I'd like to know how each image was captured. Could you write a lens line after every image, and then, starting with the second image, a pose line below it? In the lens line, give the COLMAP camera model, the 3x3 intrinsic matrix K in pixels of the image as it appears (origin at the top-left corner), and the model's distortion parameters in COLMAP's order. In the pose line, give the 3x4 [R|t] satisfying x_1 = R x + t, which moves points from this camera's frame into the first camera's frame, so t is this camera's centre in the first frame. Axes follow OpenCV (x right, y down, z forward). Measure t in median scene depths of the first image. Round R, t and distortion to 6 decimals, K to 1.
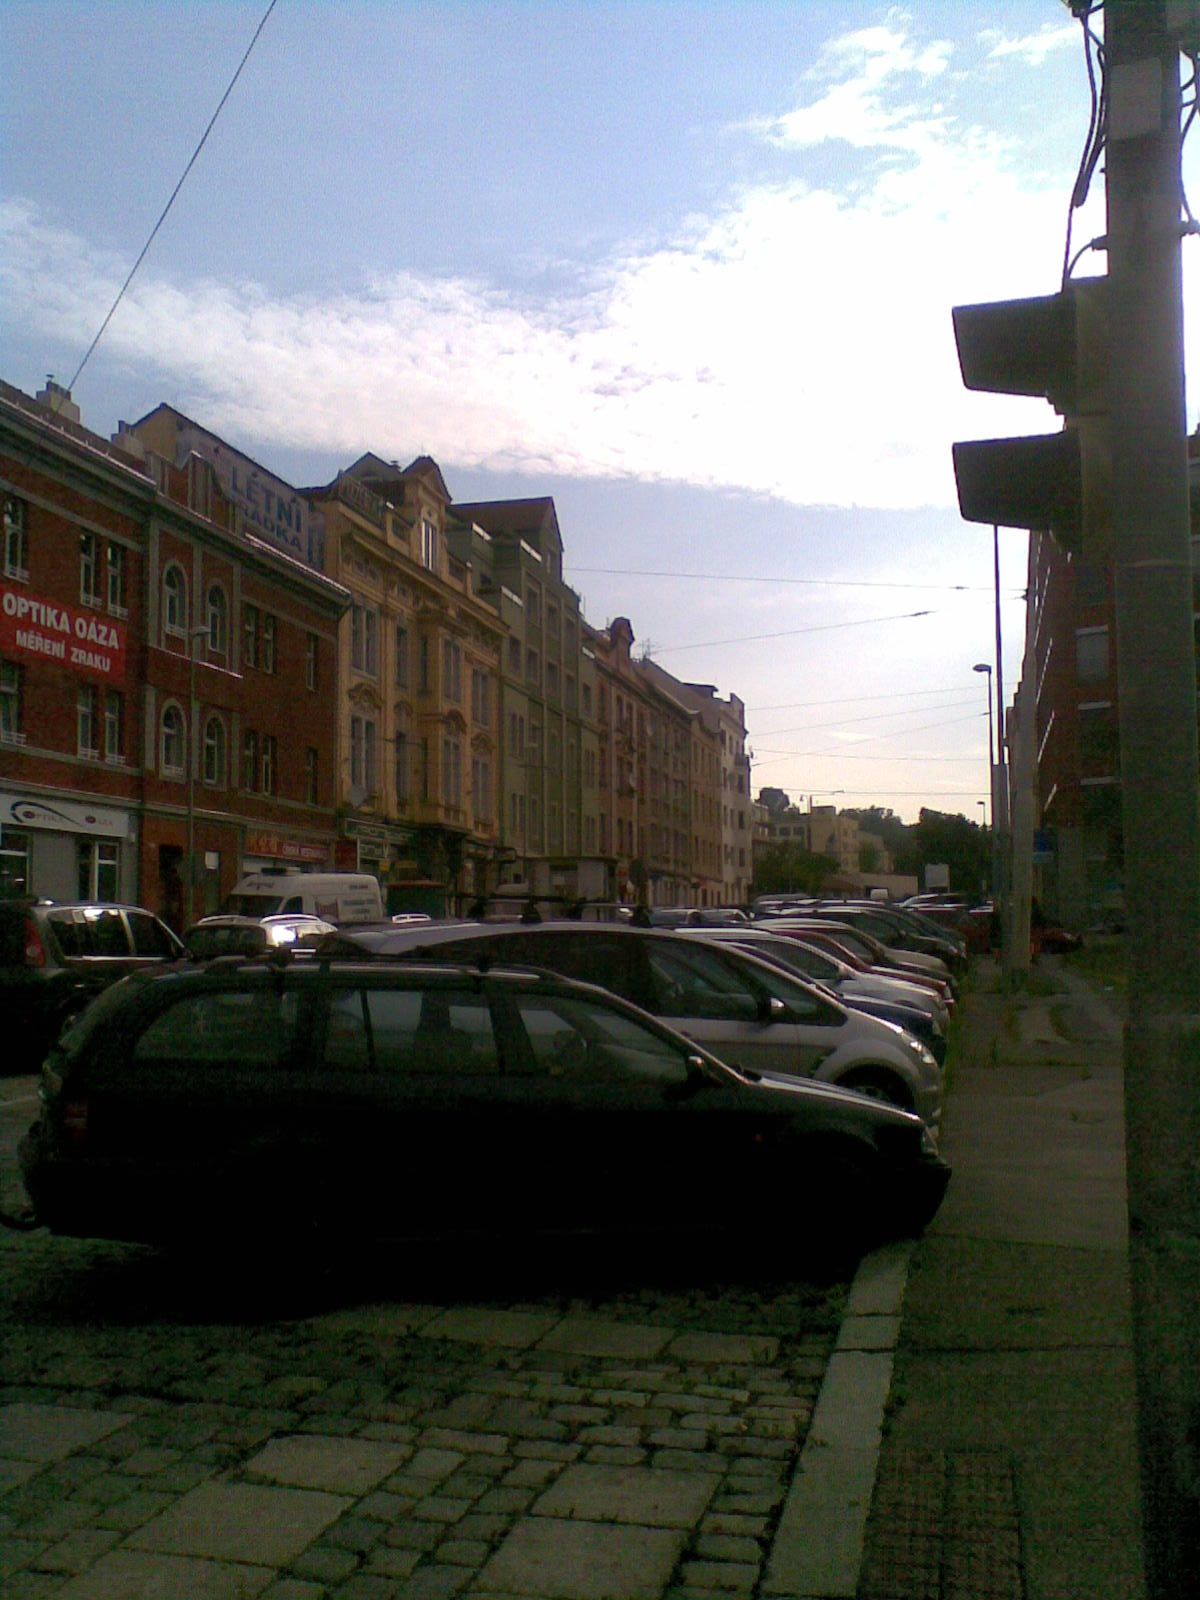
lens RADIAL K [[1483.3, 0, 599.7], [0, 1483.3, 797.4], [0, 0, 1]] dist [-0.005819, 0.000000]
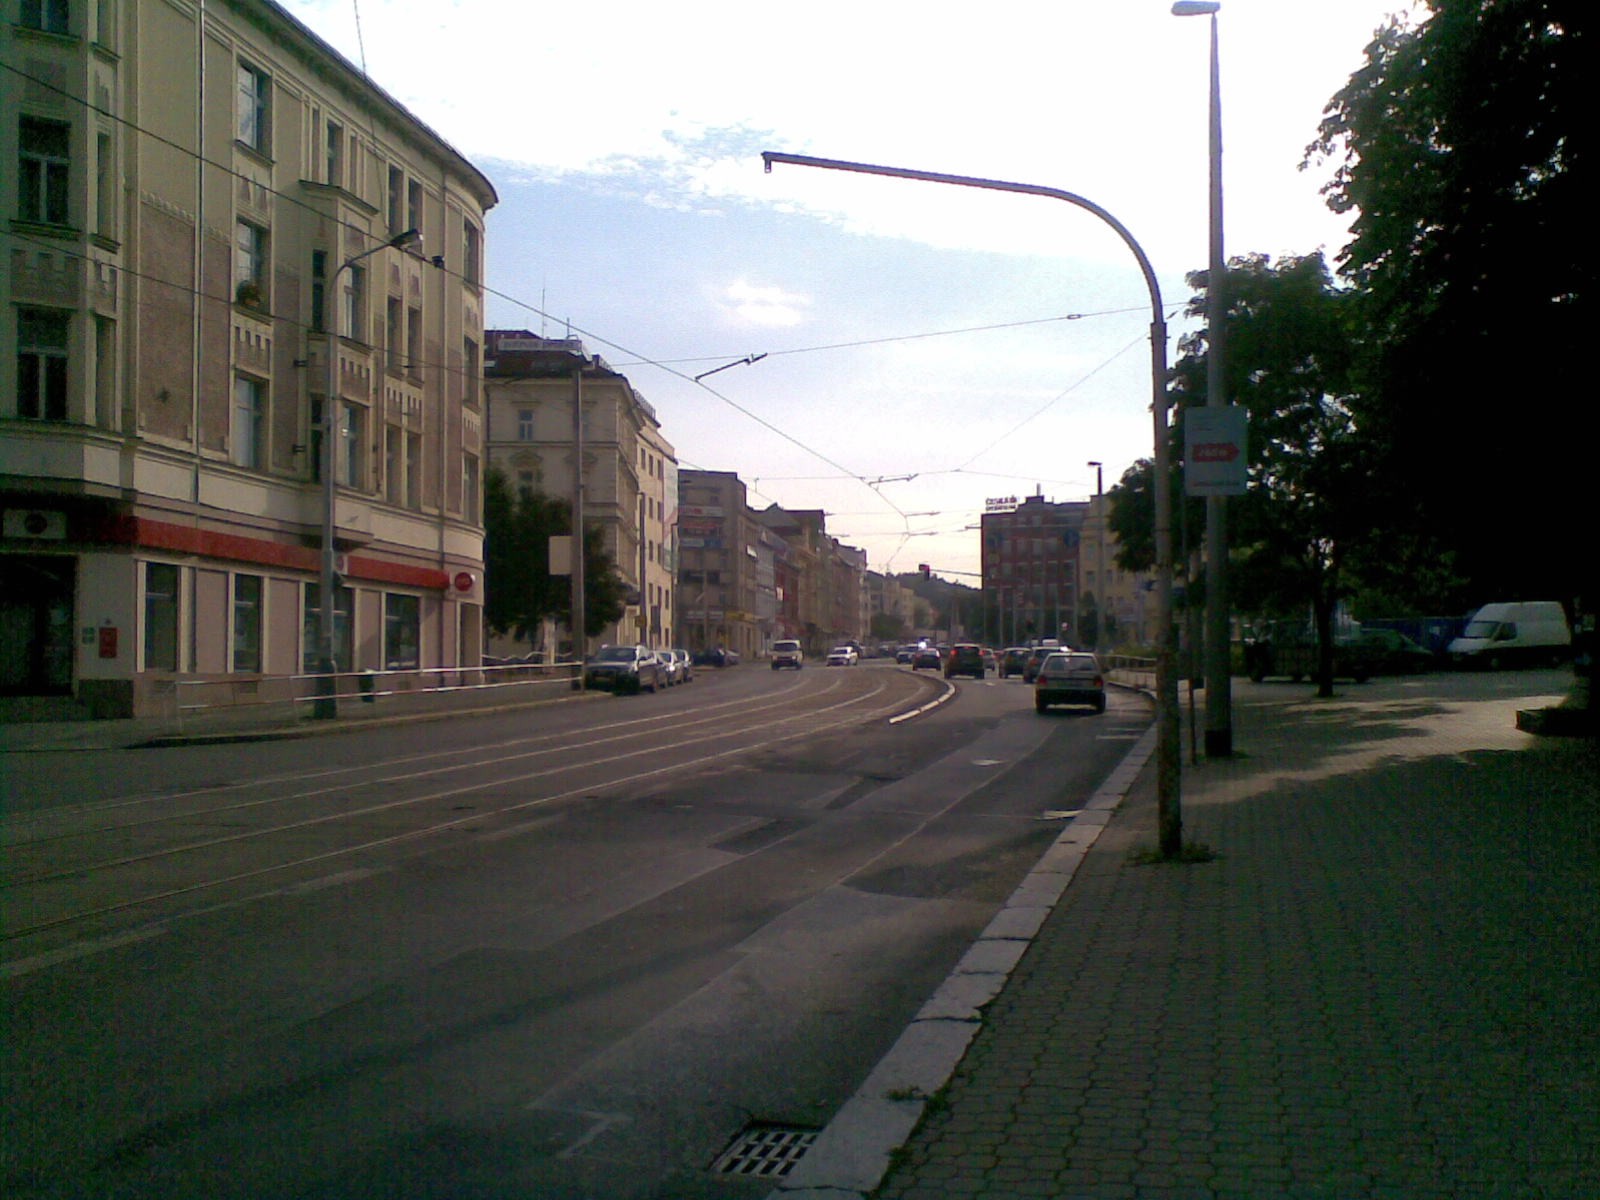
lens RADIAL K [[1483.3, 0, 798.4], [0, 1483.3, 601.0], [0, 0, 1]] dist [-0.005819, 0.000000]
pose [[0.994824, 0.005216, 0.101482, -0.494445], [-0.009406, 0.999121, 0.040858, -0.179223], [-0.101179, -0.041601, 0.993998, -2.541051]]
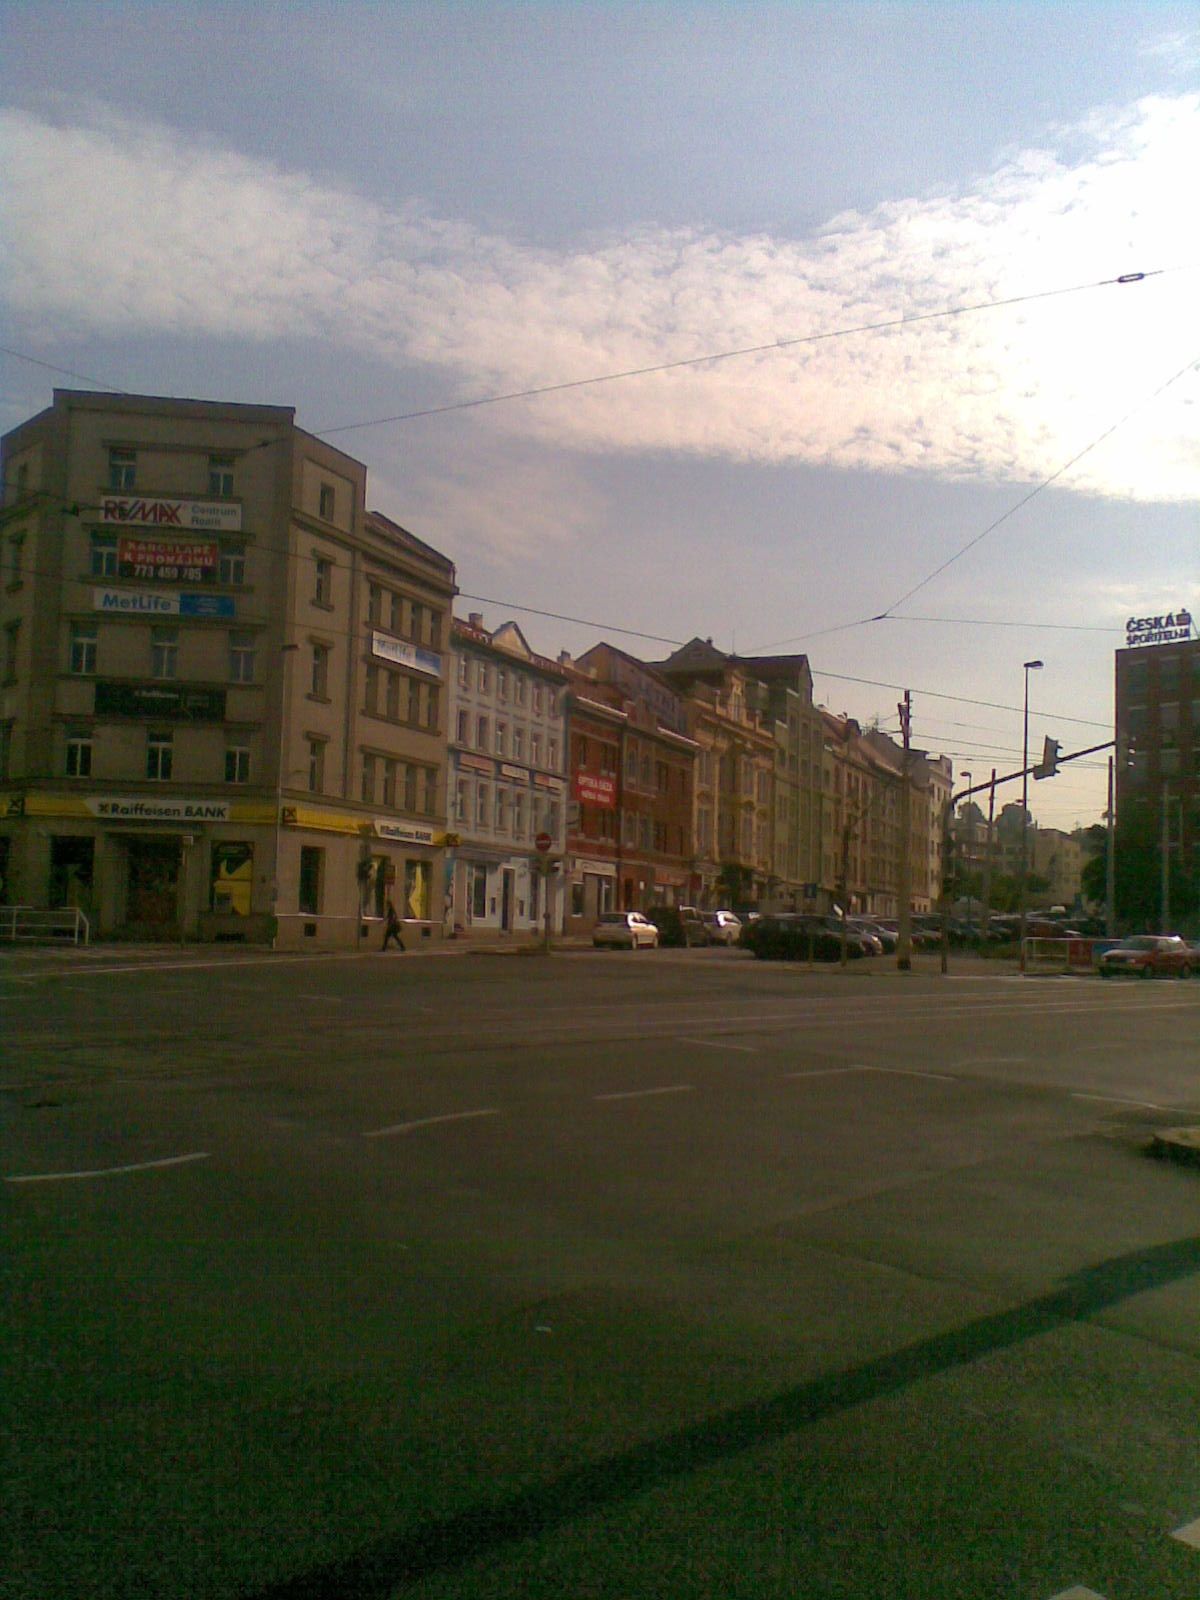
lens RADIAL K [[1483.3, 0, 601.0], [0, 1483.3, 798.4], [0, 0, 1]] dist [-0.005819, 0.000000]
pose [[0.986334, 0.018350, -0.163736, 0.017338], [-0.018661, 0.999826, -0.000361, -0.056217], [0.163701, 0.003411, 0.986504, -0.770727]]
